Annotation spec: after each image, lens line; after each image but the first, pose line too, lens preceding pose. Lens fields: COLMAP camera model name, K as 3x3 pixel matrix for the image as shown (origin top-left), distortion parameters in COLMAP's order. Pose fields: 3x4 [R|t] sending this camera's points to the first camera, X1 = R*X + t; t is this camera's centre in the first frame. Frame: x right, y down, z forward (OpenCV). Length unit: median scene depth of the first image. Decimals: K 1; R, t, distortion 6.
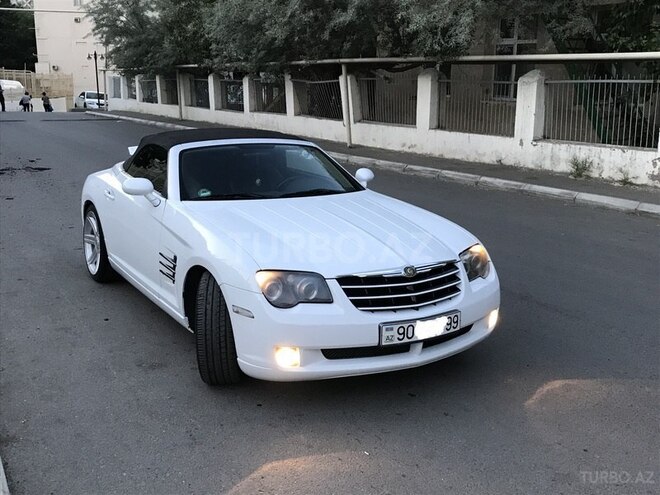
lens RADIAL K [[761.0, 0, 330.0], [0, 761.0, 247.5], [0, 0, 1]] dist [0.094402, -0.347694]
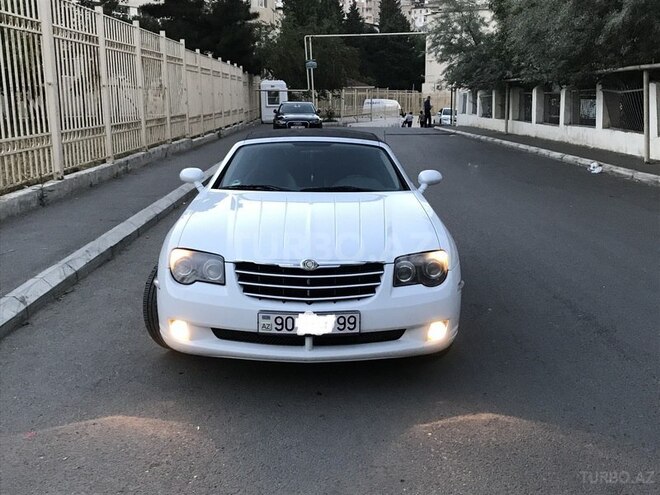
lens RADIAL K [[761.0, 0, 330.0], [0, 761.0, 247.5], [0, 0, 1]] dist [0.094402, -0.347694]
pose [[0.841772, 0.085250, -0.533059, 0.236548], [-0.099709, 0.995015, 0.001675, 0.001884], [0.530545, 0.051741, 0.846076, 0.066481]]
